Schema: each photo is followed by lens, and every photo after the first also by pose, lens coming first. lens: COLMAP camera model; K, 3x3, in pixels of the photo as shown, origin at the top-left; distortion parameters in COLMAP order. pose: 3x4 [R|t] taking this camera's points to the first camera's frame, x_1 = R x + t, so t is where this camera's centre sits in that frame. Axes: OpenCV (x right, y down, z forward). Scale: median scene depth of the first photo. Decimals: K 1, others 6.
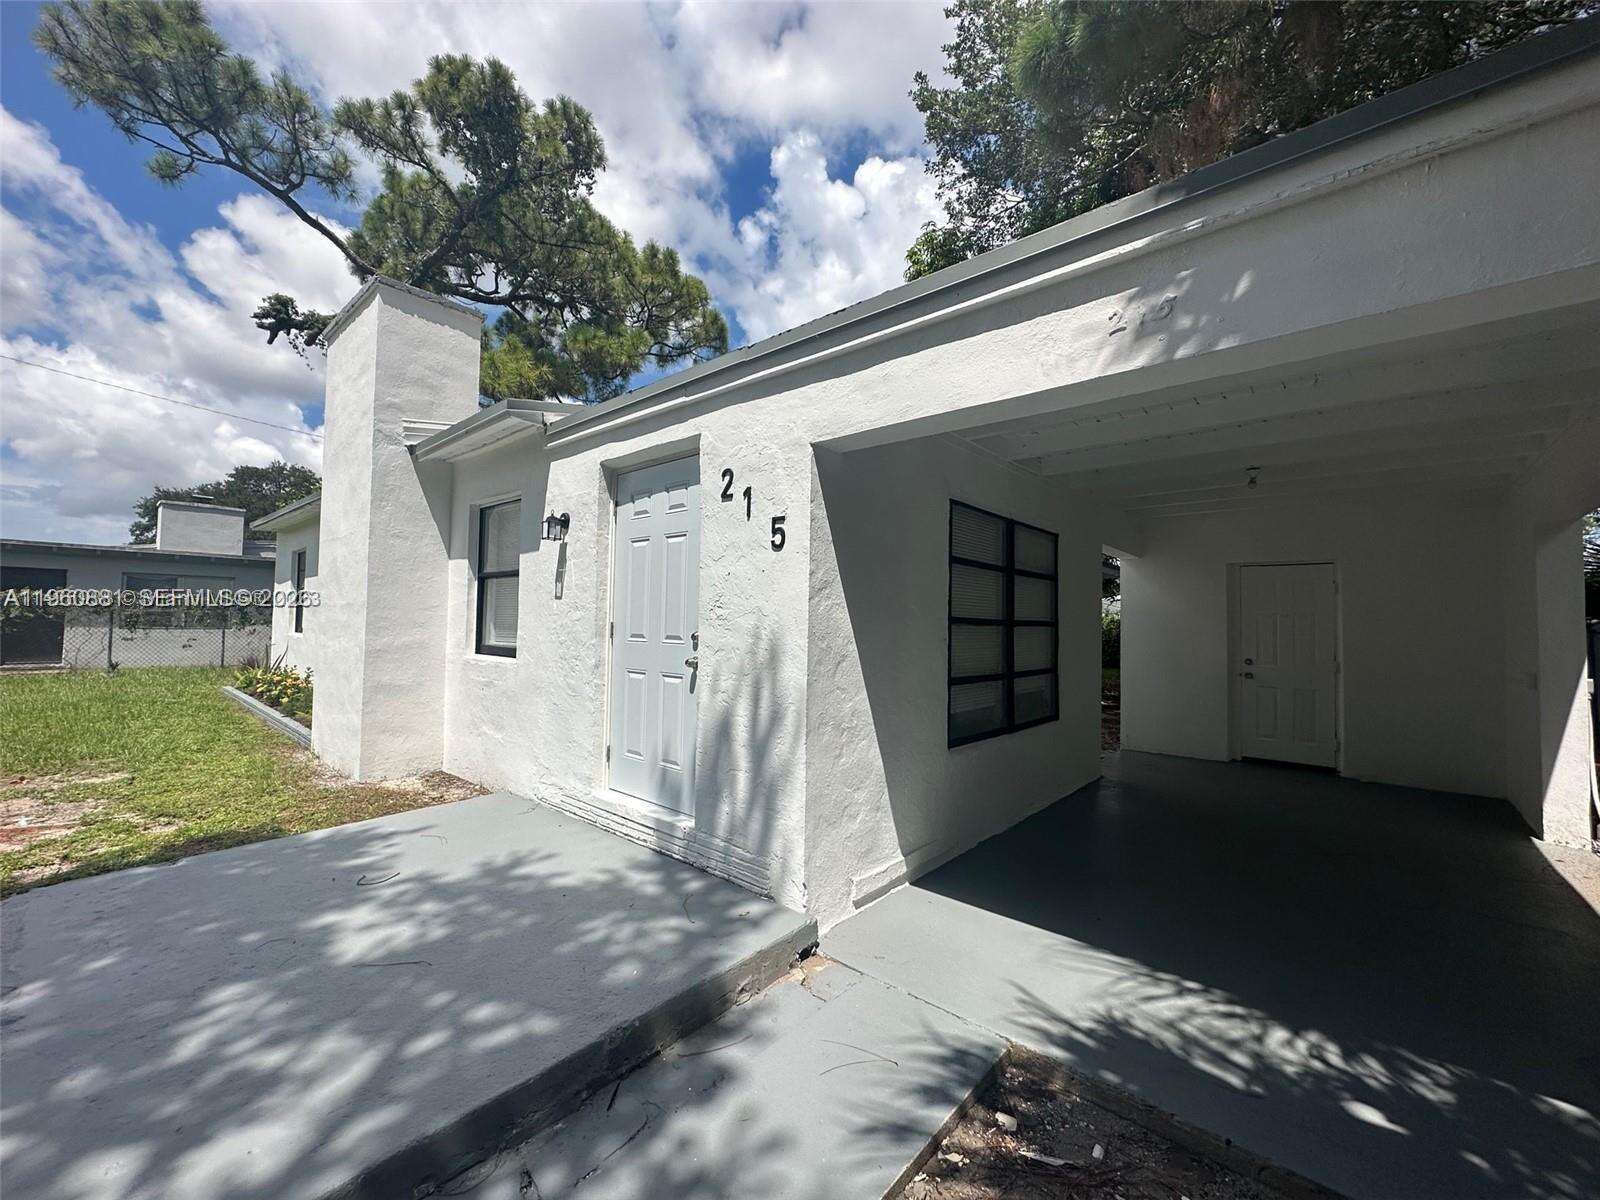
lens RADIAL K [[641.5, 0, 805.8], [0, 641.5, 600.7], [0, 0, 1]] dist [0.001147, 0.000770]
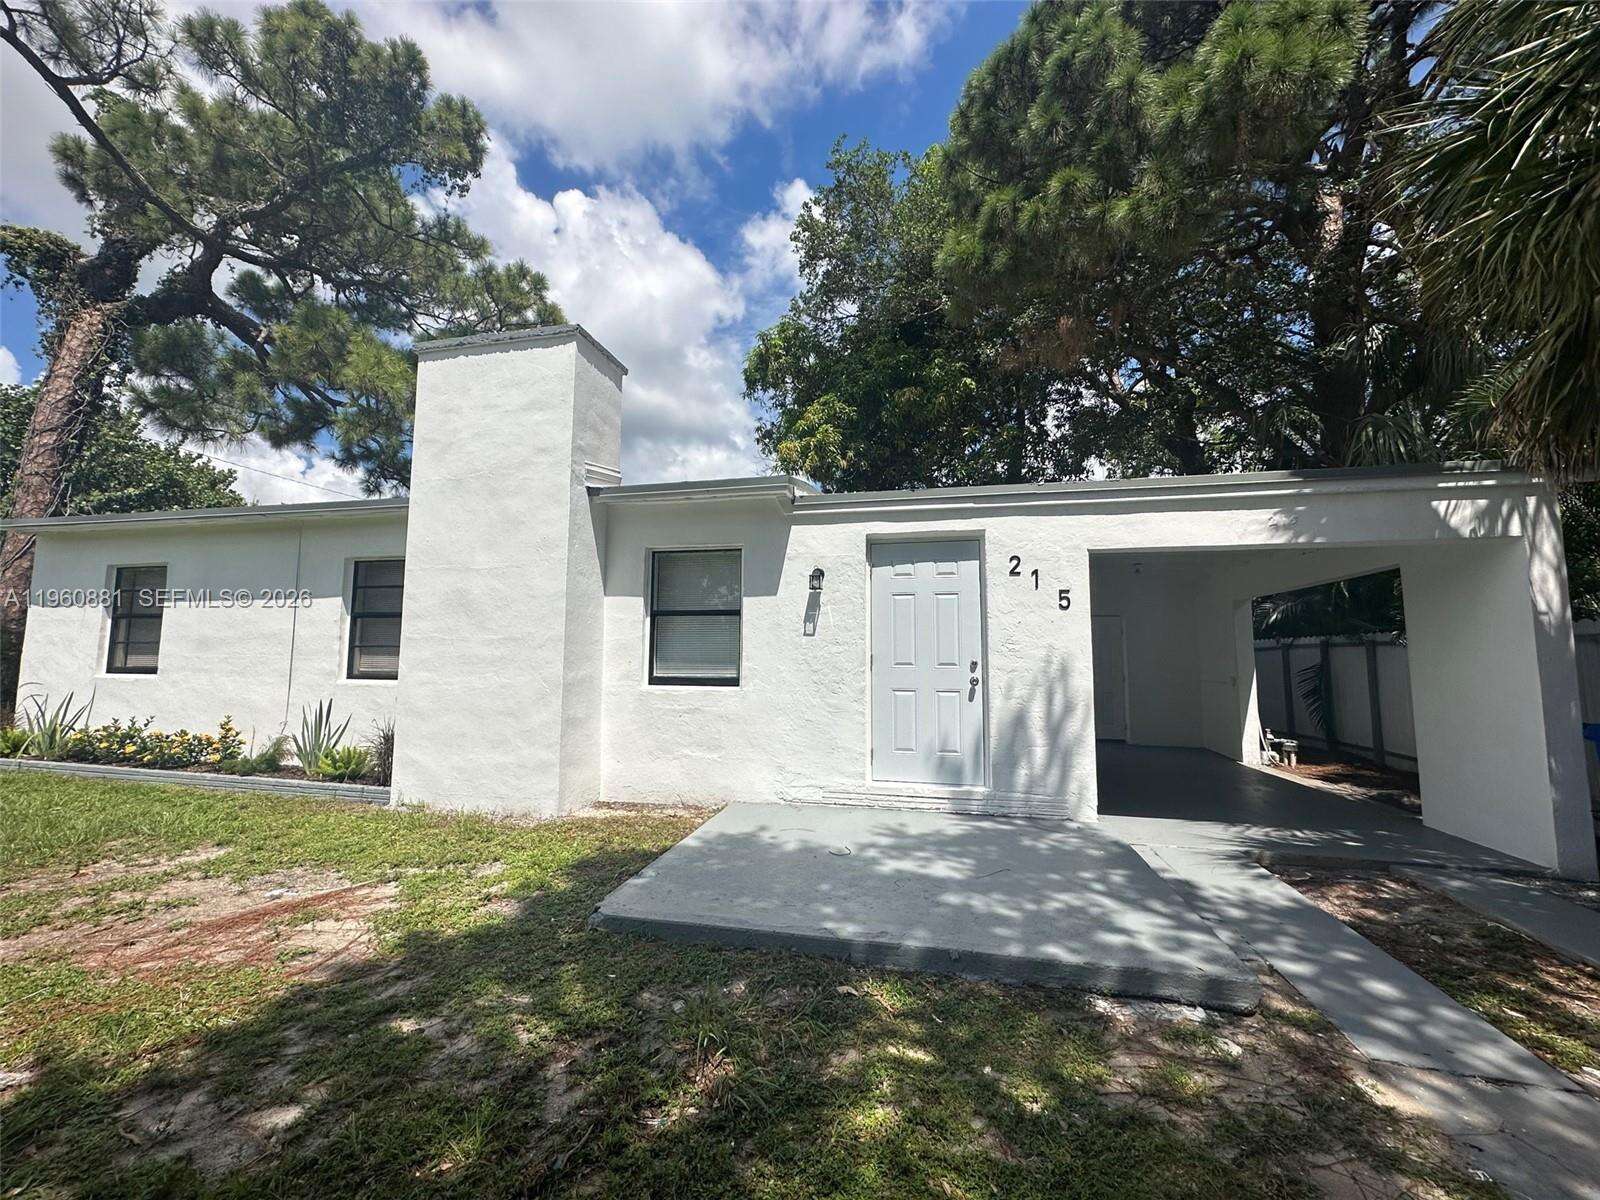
lens RADIAL K [[641.5, 0, 805.8], [0, 641.5, 600.7], [0, 0, 1]] dist [0.001147, 0.000770]
pose [[0.875245, 0.032951, 0.482556, -1.393823], [-0.008383, 0.998560, -0.052981, -0.007062], [-0.483607, 0.042326, 0.874261, -0.134286]]
